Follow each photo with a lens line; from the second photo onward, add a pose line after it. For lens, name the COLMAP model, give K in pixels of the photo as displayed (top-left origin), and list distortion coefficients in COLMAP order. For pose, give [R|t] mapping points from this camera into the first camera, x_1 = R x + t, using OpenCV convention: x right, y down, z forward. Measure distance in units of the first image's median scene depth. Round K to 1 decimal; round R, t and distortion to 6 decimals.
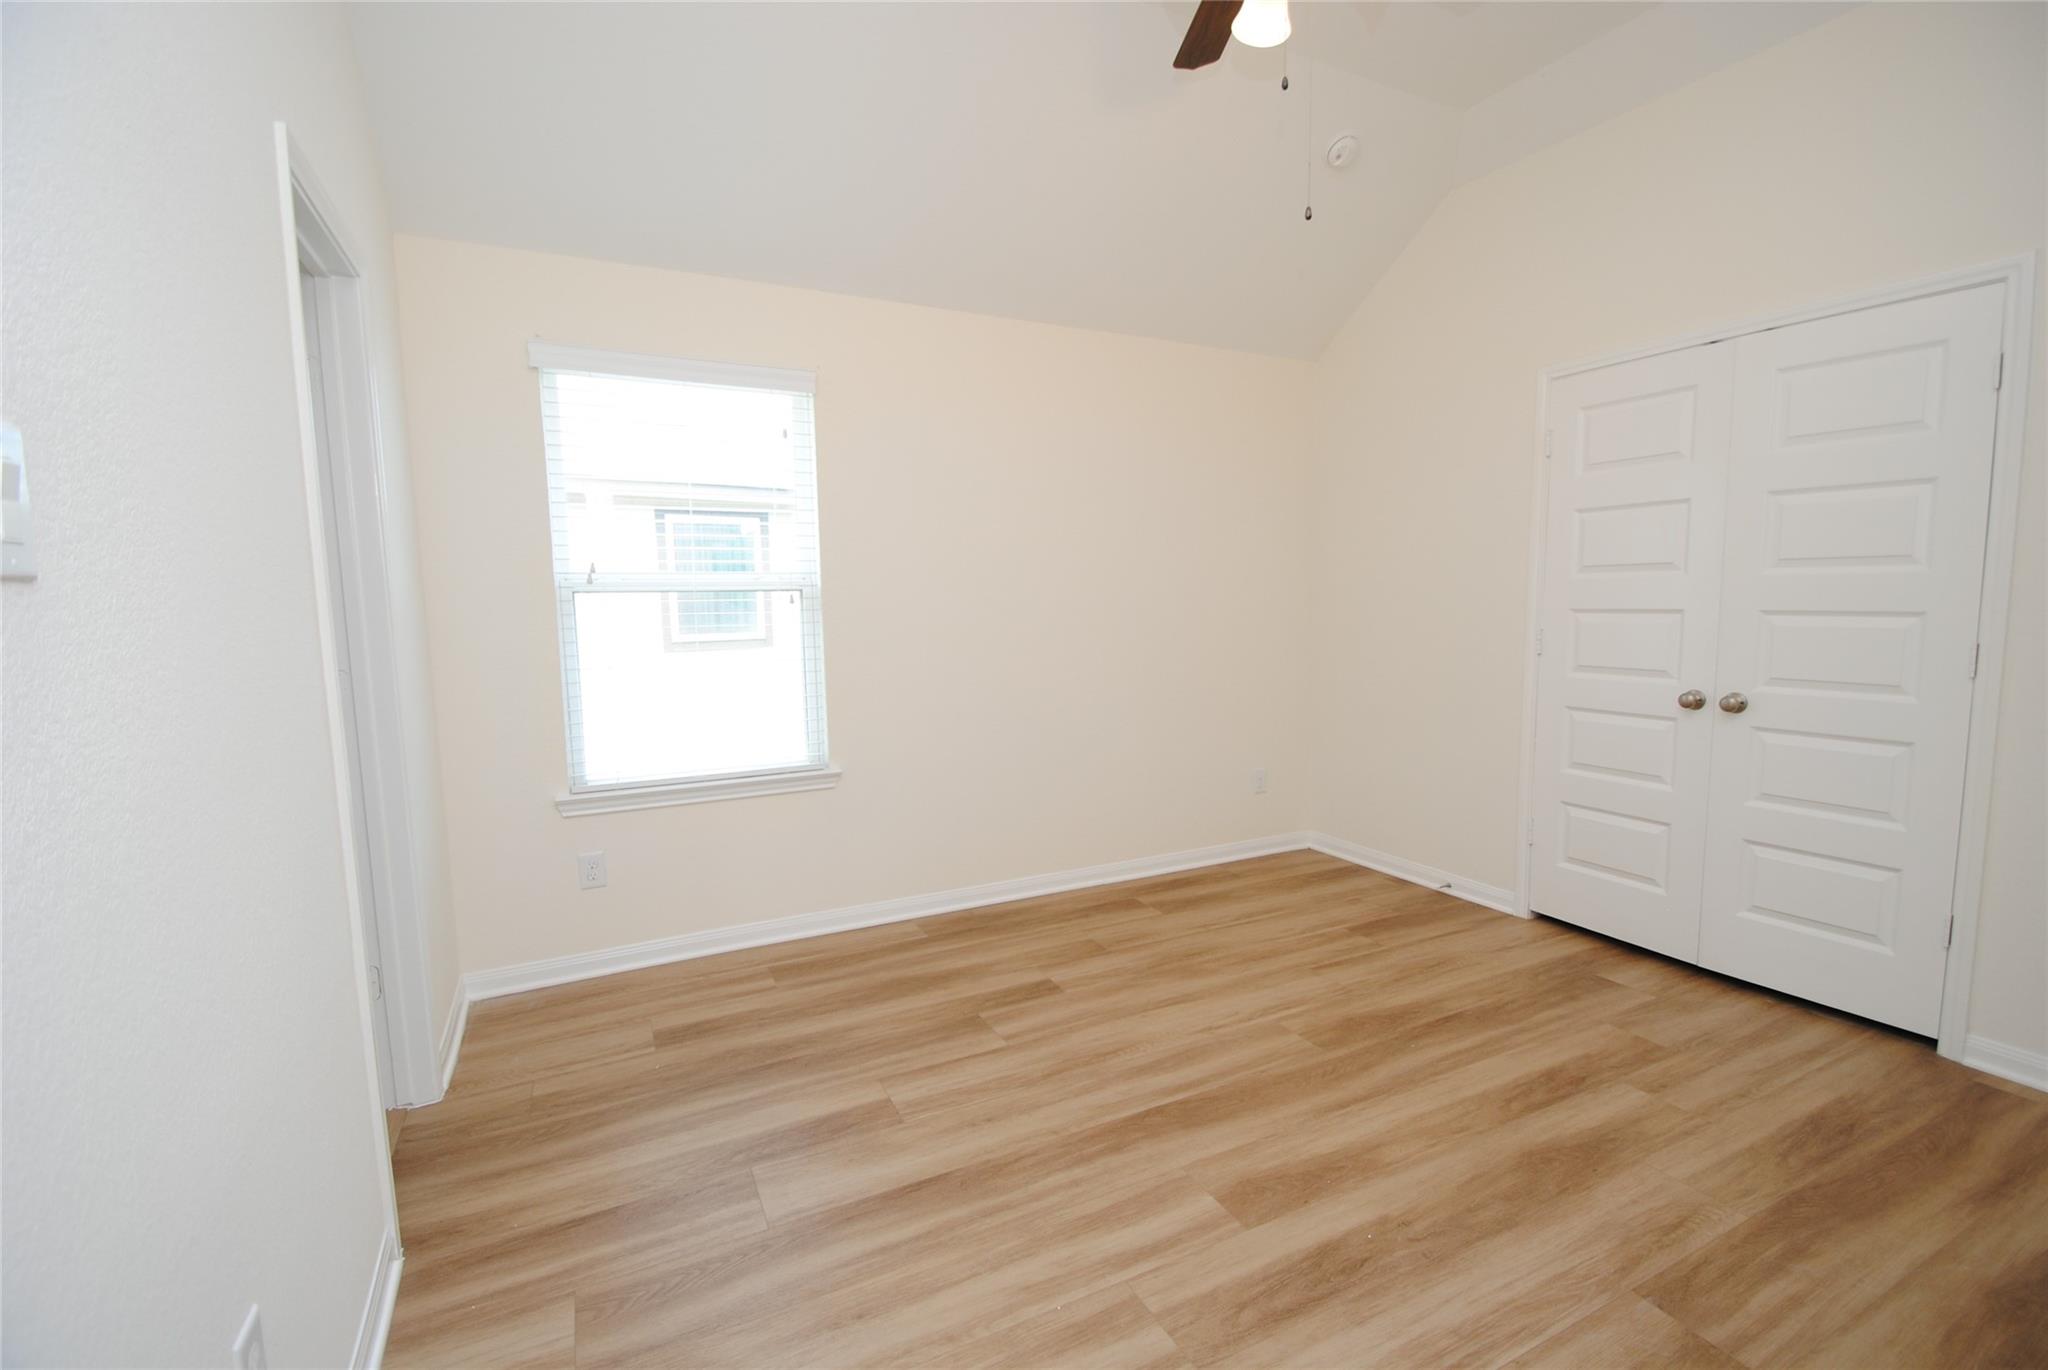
lens RADIAL K [[902.7, 0, 1036.1], [0, 902.7, 689.6], [0, 0, 1]] dist [0.002514, 0.000085]
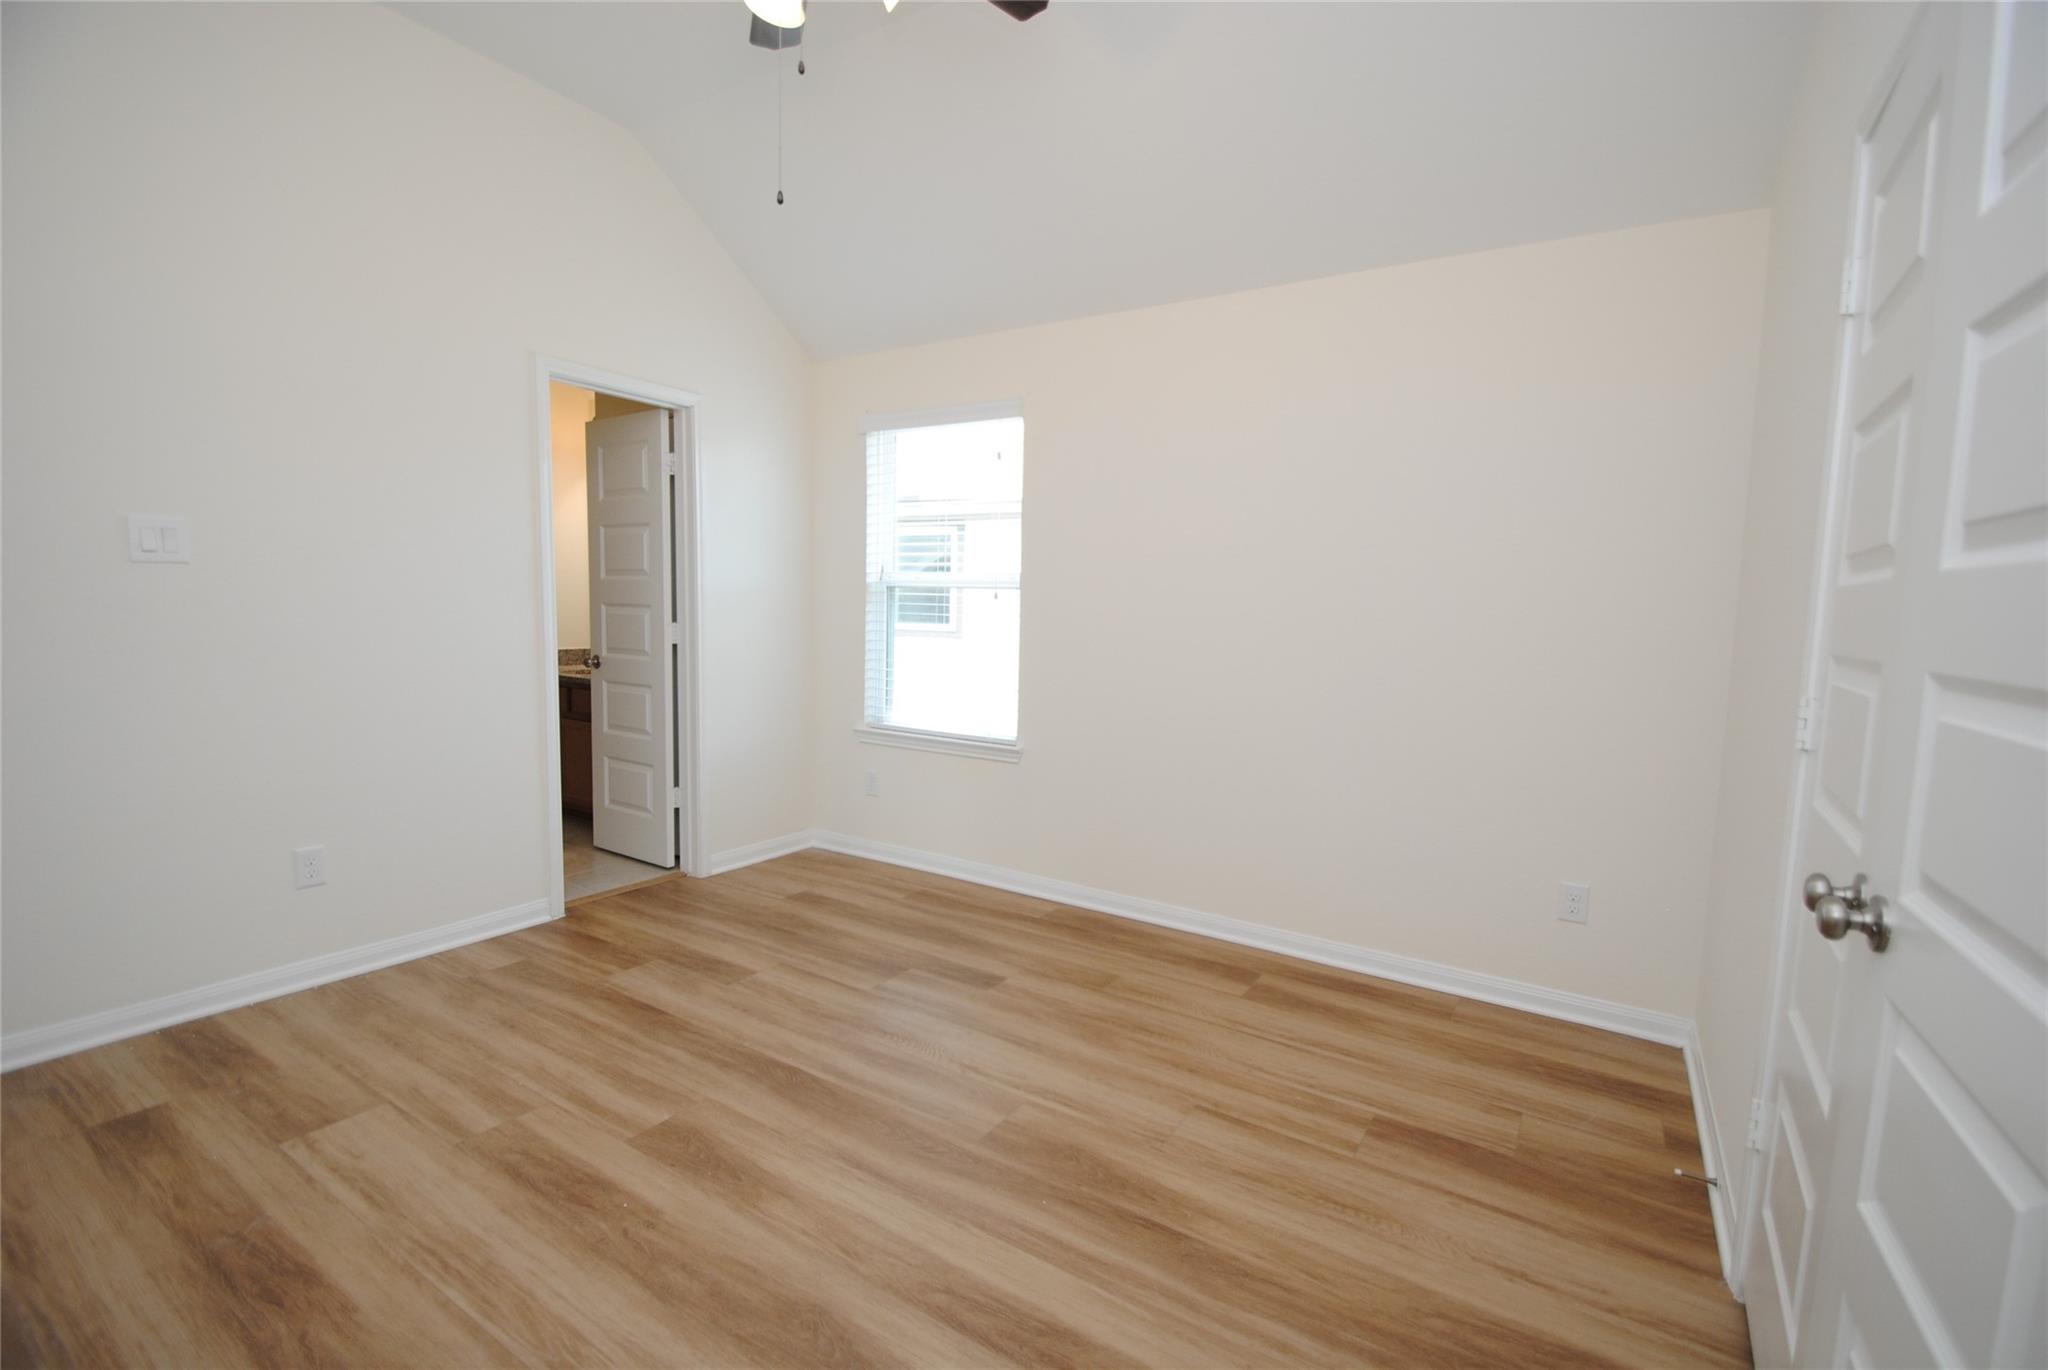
lens RADIAL K [[897.6, 0, 1039.6], [0, 897.6, 692.0], [0, 0, 1]] dist [0.016031, -0.017713]
pose [[0.513629, 0.111306, -0.850762, 0.857348], [-0.123173, 0.990845, 0.055270, -0.053194], [0.849125, 0.076402, 0.522636, 0.496306]]
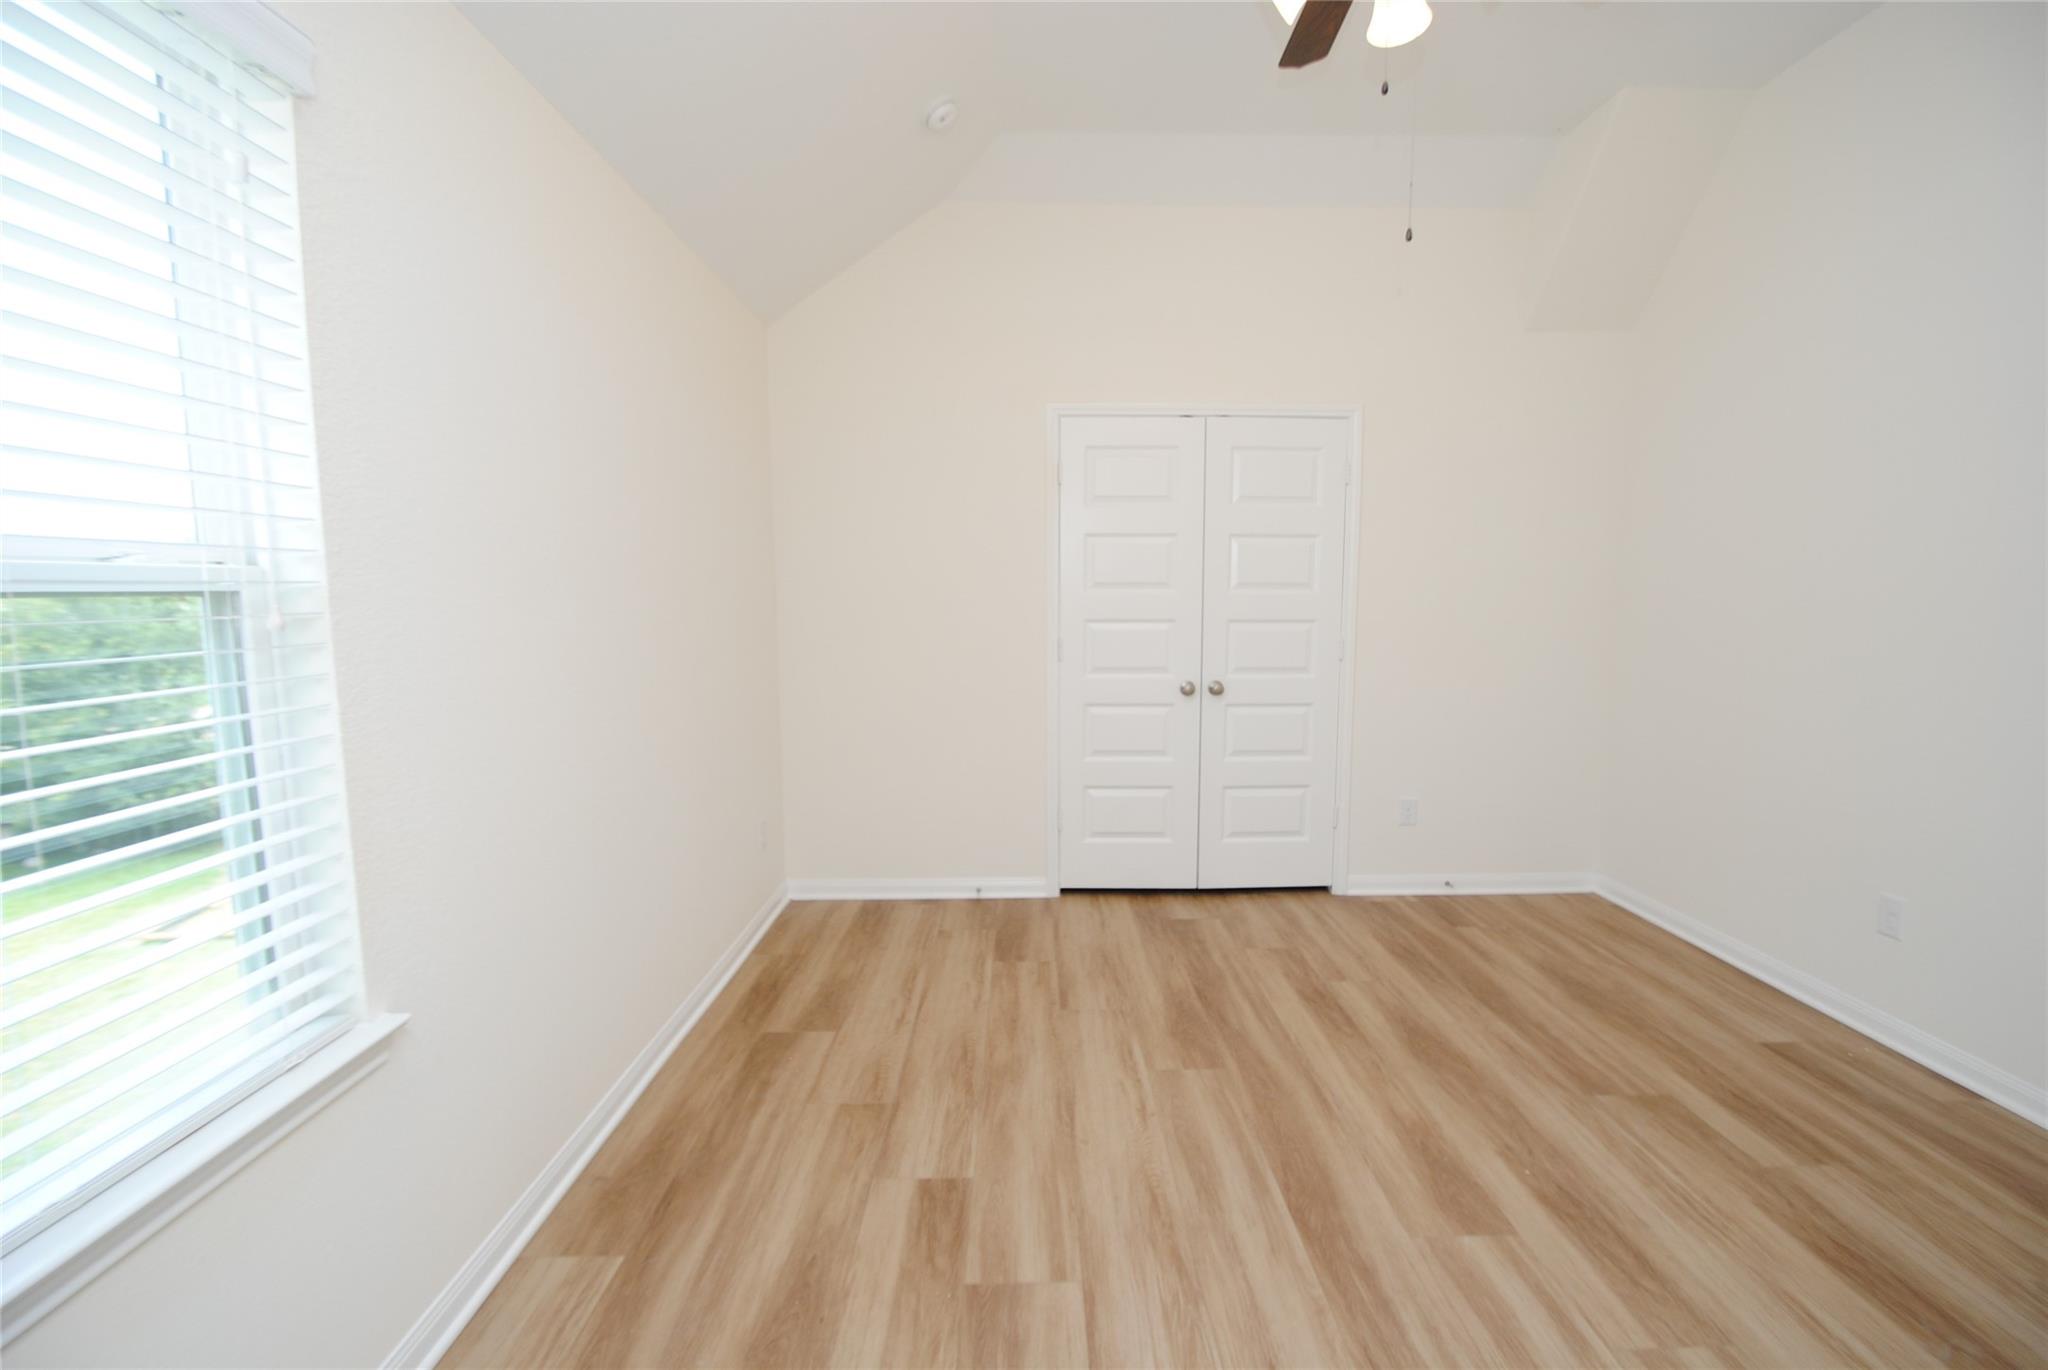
lens RADIAL K [[897.6, 0, 1039.6], [0, 897.6, 692.0], [0, 0, 1]] dist [0.016031, -0.017713]
pose [[0.434618, -0.082976, 0.896784, -0.527597], [0.086928, 0.994963, 0.049931, -0.066892], [-0.896410, 0.056254, 0.439642, 0.616098]]
